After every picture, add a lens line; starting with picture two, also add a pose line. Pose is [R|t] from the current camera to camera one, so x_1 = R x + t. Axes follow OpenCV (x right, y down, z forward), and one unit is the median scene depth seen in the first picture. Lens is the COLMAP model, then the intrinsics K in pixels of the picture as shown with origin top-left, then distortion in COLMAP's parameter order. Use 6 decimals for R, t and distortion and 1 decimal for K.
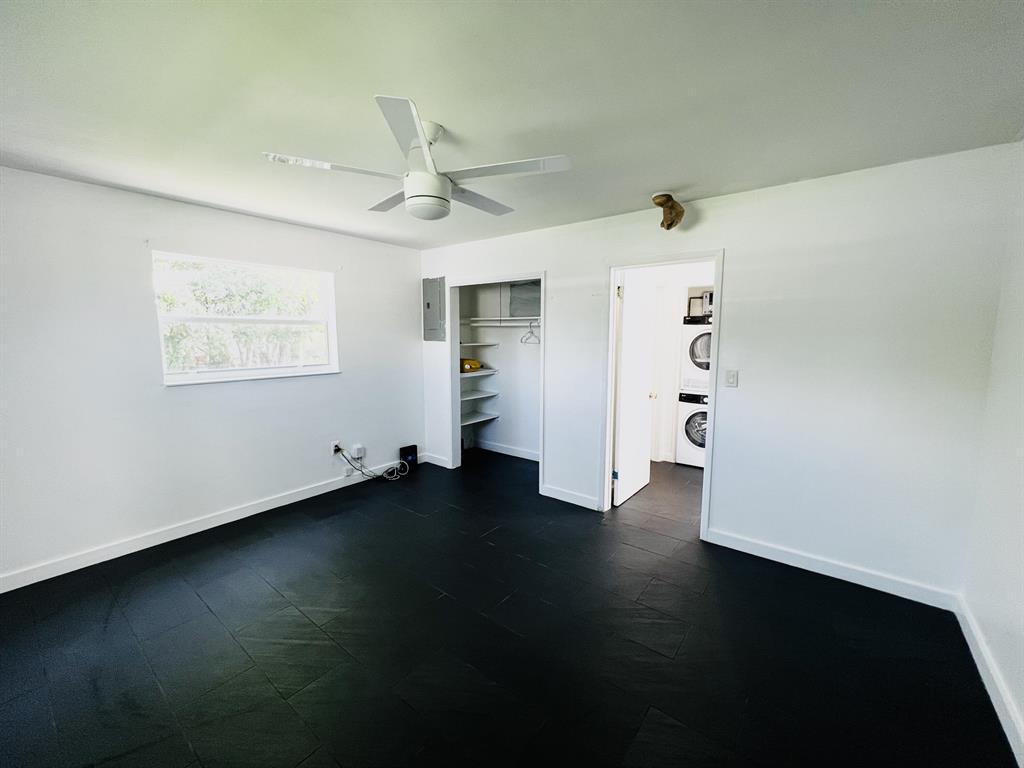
lens RADIAL K [[413.9, 0, 512.0], [0, 413.9, 384.0], [0, 0, 1]] dist [-0.000148, -0.000179]
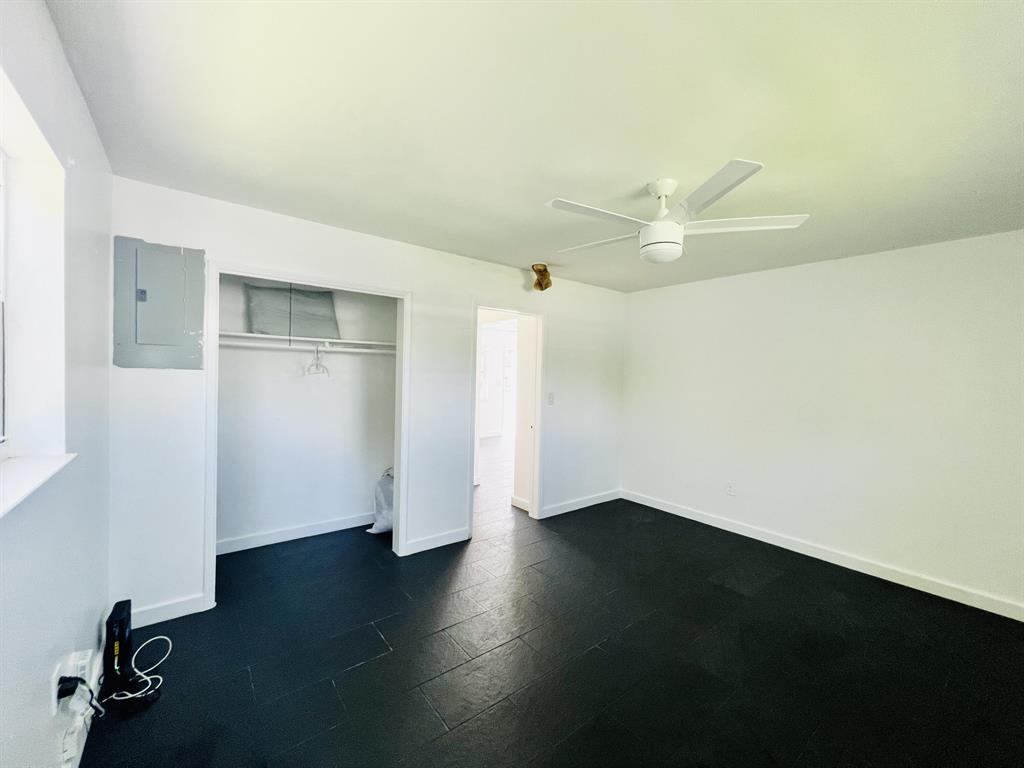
lens RADIAL K [[413.9, 0, 512.0], [0, 413.9, 384.0], [0, 0, 1]] dist [-0.000148, -0.000179]
pose [[0.238455, -0.017126, 0.971002, -0.594700], [0.091430, 0.995800, -0.004890, -0.045502], [-0.966840, 0.089944, 0.239020, 0.495910]]
